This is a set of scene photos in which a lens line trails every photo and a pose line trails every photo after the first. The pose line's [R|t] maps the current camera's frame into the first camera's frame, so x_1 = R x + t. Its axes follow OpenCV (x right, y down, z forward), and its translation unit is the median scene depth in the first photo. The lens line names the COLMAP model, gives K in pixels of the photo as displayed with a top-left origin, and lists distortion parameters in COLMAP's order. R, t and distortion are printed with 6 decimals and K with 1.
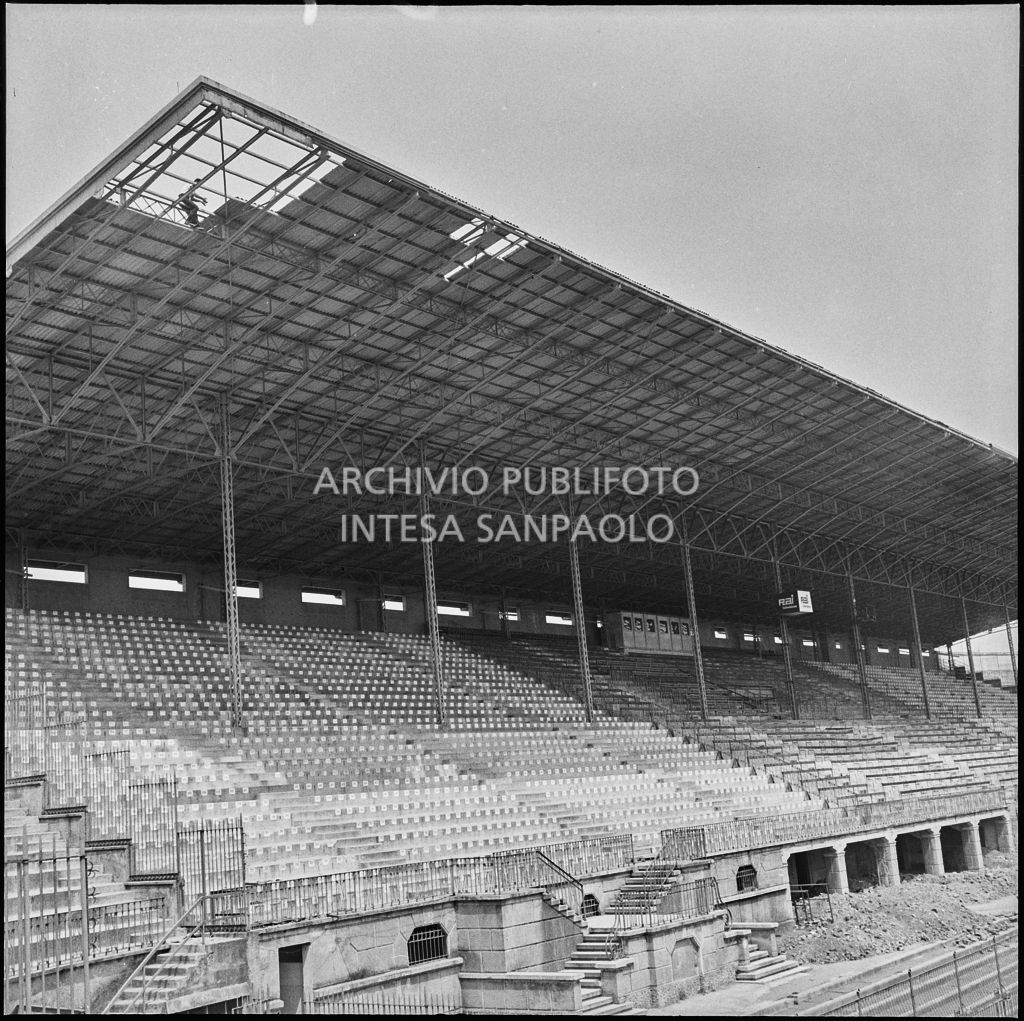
lens RADIAL K [[1314.2, 0, 512.0], [0, 1314.2, 510.5], [0, 0, 1]] dist [0.035723, -0.111411]
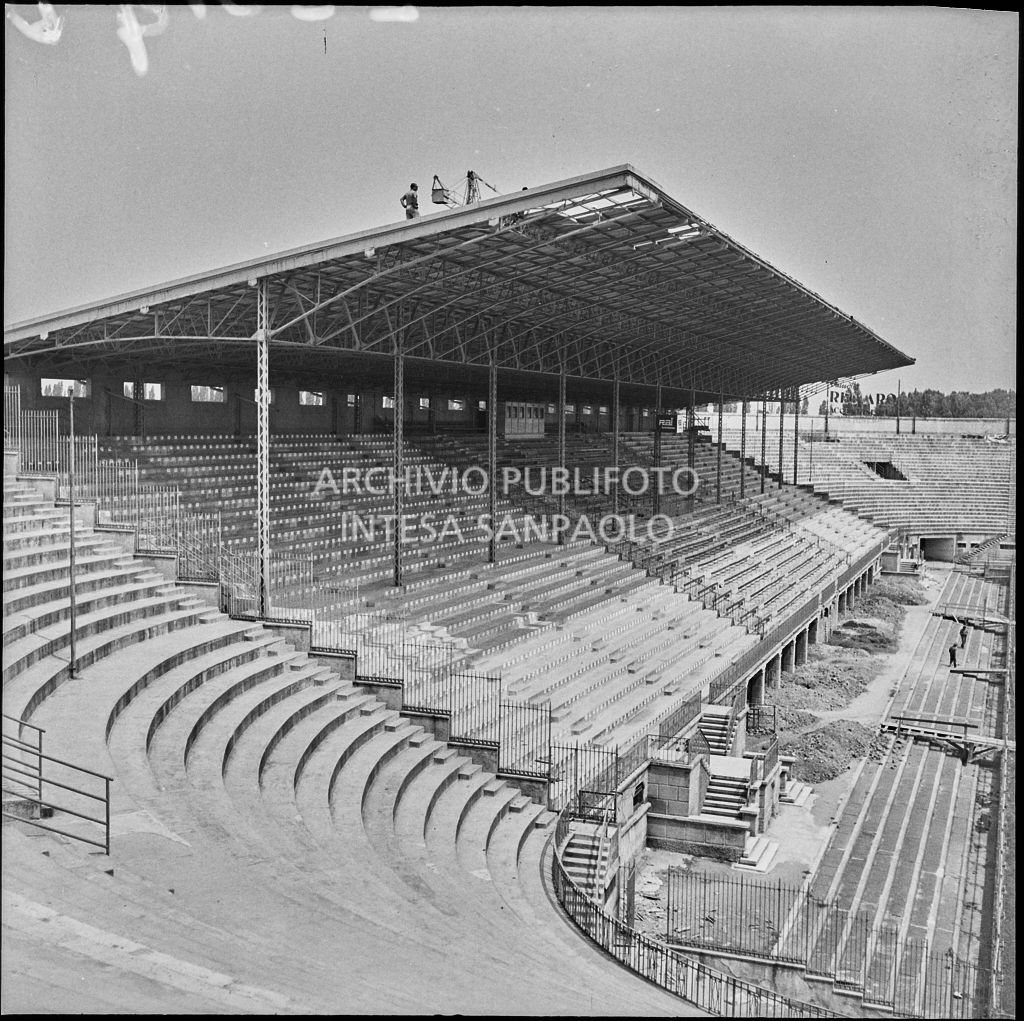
lens RADIAL K [[1314.2, 0, 512.0], [0, 1314.2, 510.5], [0, 0, 1]] dist [0.035723, -0.111411]
pose [[0.948636, 0.077724, 0.306673, -0.555852], [-0.158322, 0.955869, 0.247484, -0.249842], [-0.273904, -0.283326, 0.919077, -0.147043]]
